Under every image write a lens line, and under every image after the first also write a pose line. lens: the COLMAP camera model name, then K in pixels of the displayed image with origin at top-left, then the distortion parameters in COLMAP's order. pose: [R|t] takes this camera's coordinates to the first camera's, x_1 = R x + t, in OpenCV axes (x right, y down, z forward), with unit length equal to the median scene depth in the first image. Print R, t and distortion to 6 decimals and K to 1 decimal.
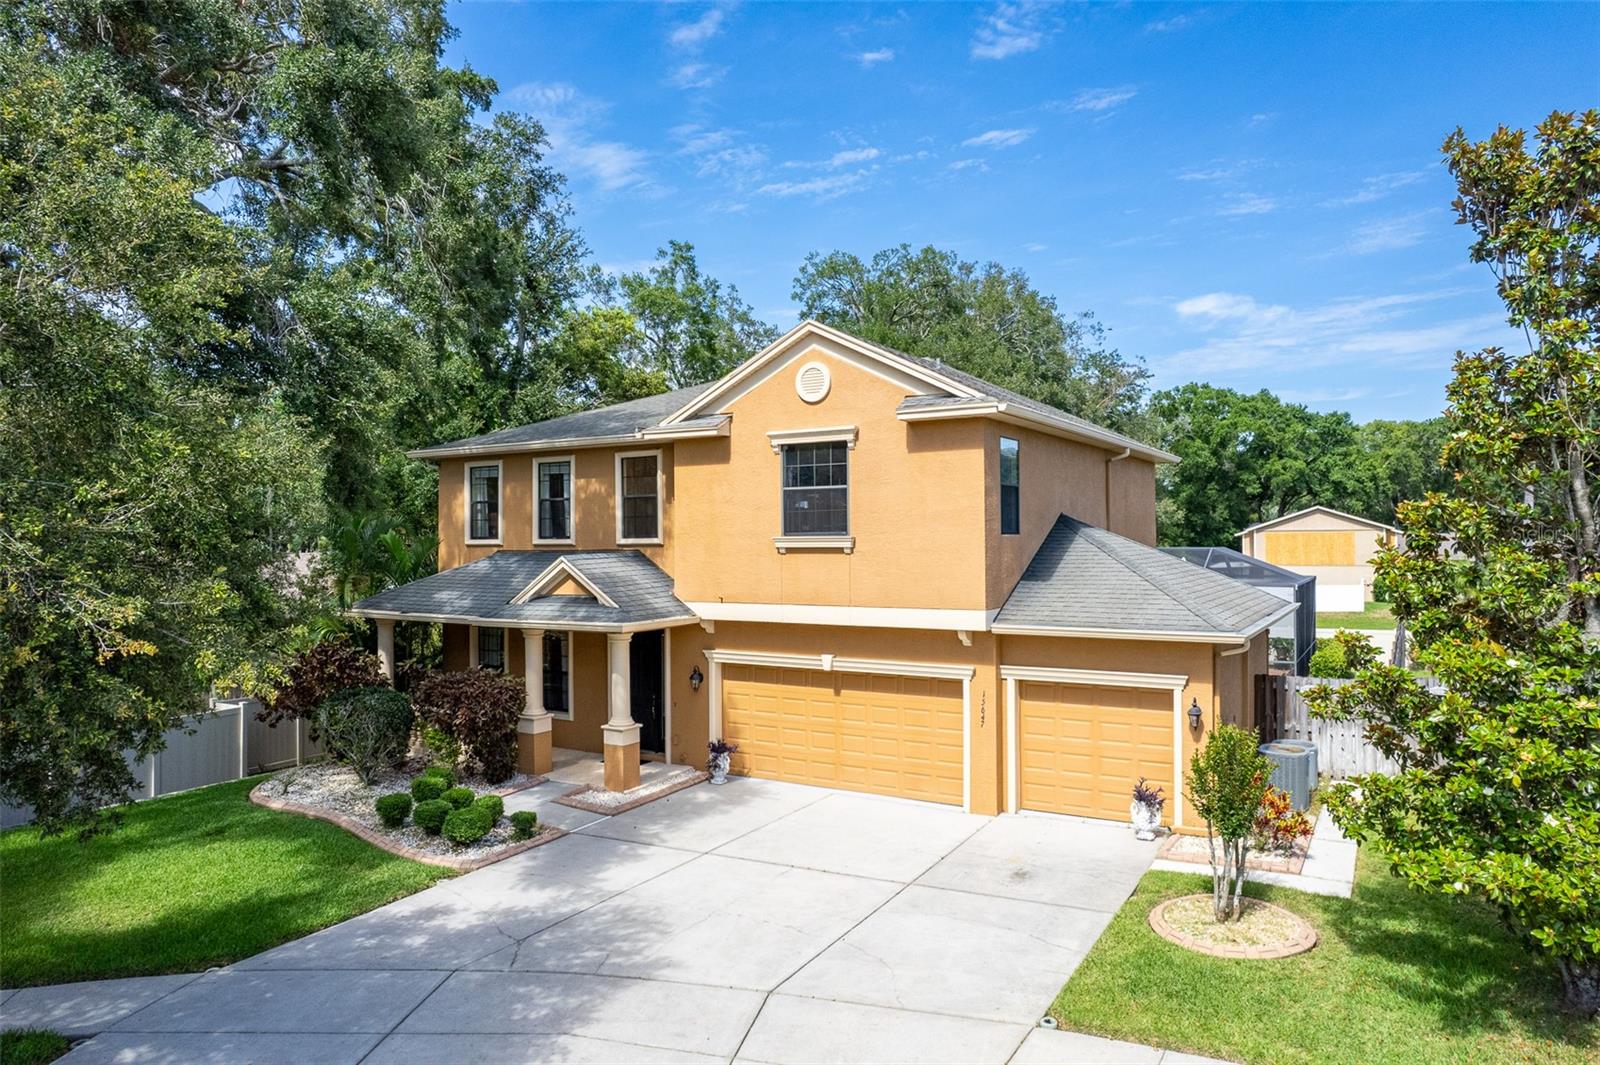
lens RADIAL K [[1036.8, 0, 829.2], [0, 1036.8, 549.4], [0, 0, 1]] dist [-0.097400, 0.081331]
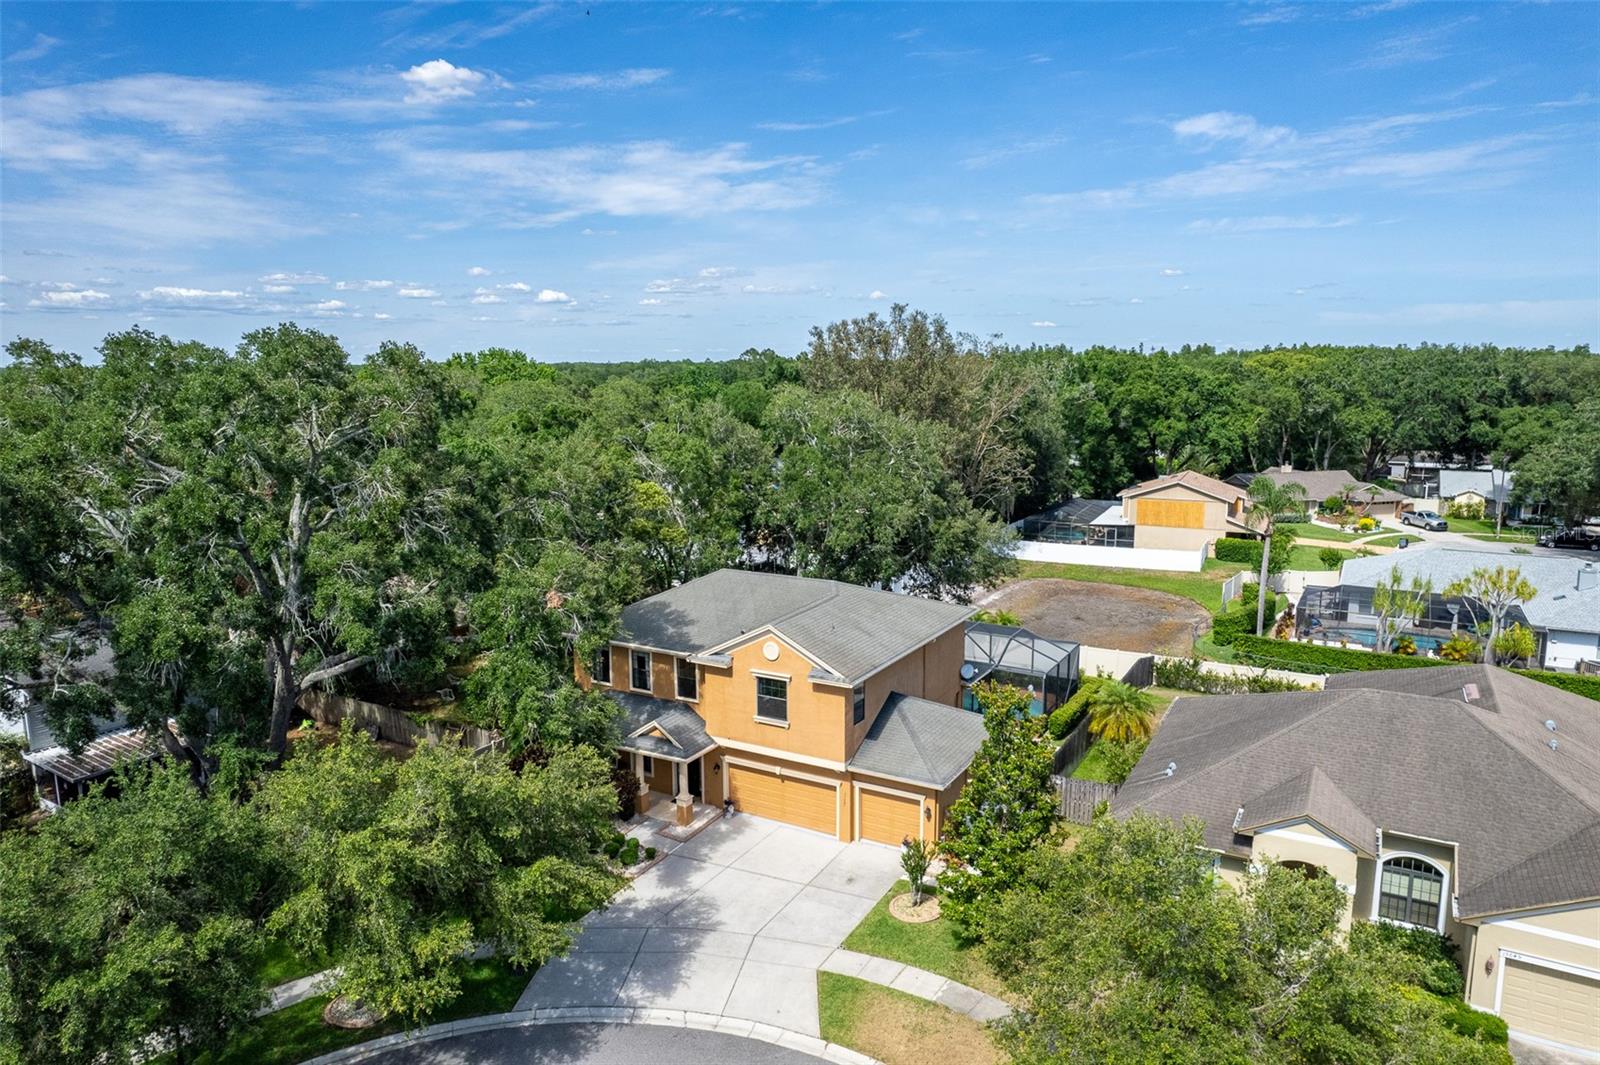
lens RADIAL K [[1036.8, 0, 829.2], [0, 1036.8, 549.4], [0, 0, 1]] dist [-0.097400, 0.081331]
pose [[0.999575, 0.002082, 0.029089, 0.042658], [-0.006988, 0.985485, 0.169616, -0.735009], [-0.028313, -0.169747, 0.985081, -1.101090]]
